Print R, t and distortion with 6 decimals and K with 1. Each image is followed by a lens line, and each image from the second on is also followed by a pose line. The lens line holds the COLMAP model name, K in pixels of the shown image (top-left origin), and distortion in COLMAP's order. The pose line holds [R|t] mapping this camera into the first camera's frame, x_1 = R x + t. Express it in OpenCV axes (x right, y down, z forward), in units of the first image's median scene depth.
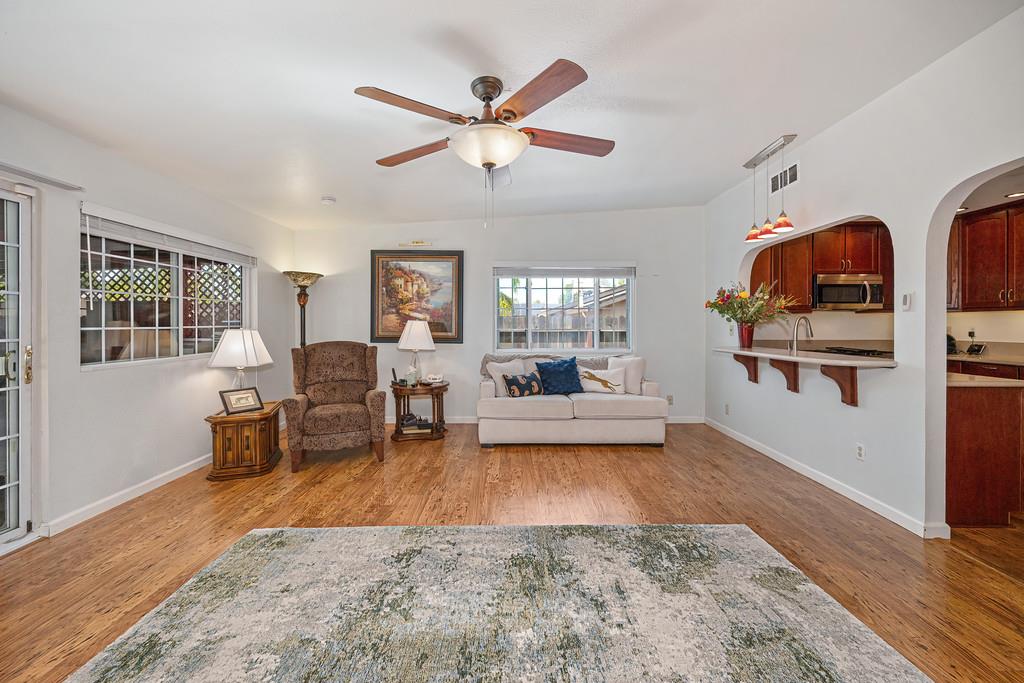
lens RADIAL K [[405.9, 0, 510.8], [0, 405.9, 326.1], [0, 0, 1]] dist [0.000767, -0.001149]
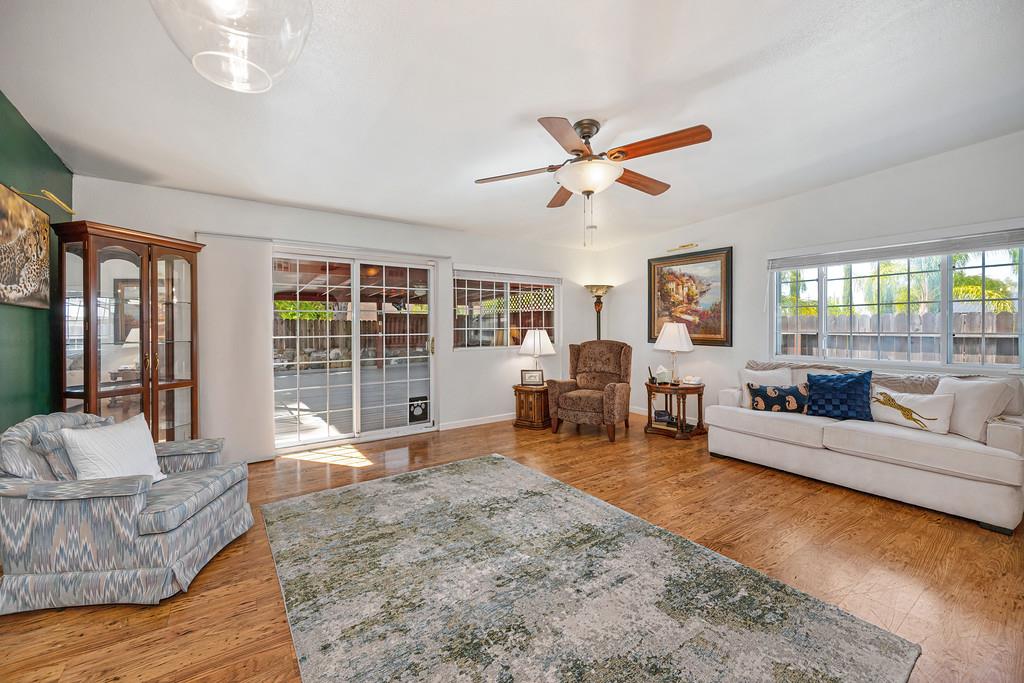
lens RADIAL K [[405.9, 0, 515.7], [0, 405.9, 330.6], [0, 0, 1]] dist [0.000767, -0.001149]
pose [[0.575525, 0.007610, -0.817748, 0.444674], [-0.000988, 0.999962, 0.008610, -0.002279], [0.817783, -0.004147, 0.575511, 0.080670]]
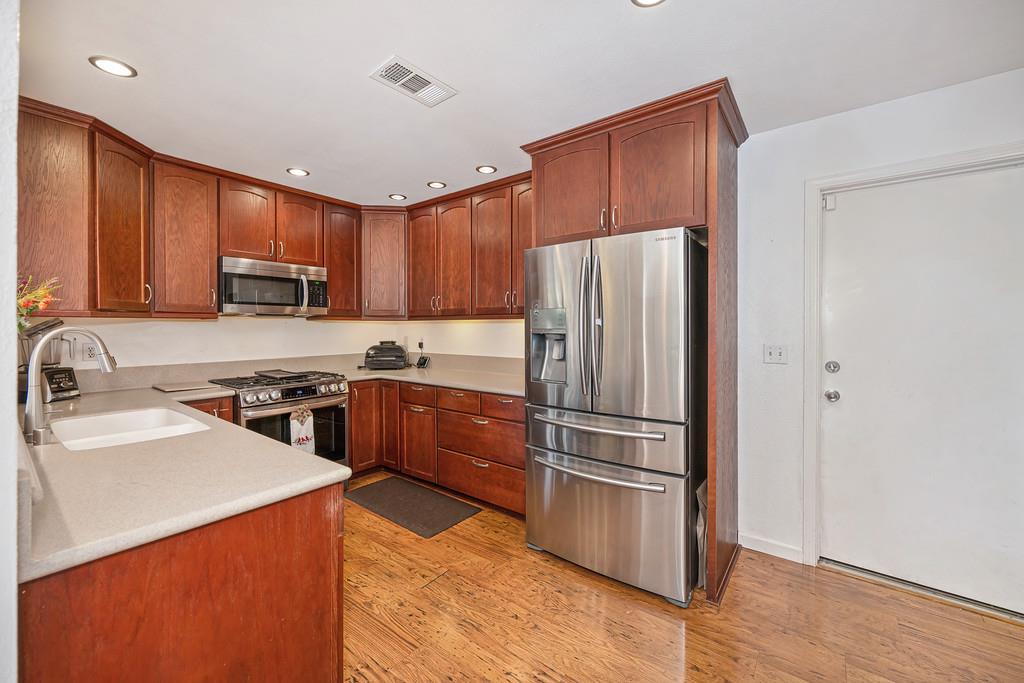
lens RADIAL K [[405.9, 0, 514.6], [0, 405.9, 328.9], [0, 0, 1]] dist [0.000767, -0.001149]
pose [[0.602559, -0.005437, 0.798056, 0.613619], [0.006691, 0.999976, 0.001761, -0.018797], [-0.798047, 0.004279, 0.602580, 0.326911]]
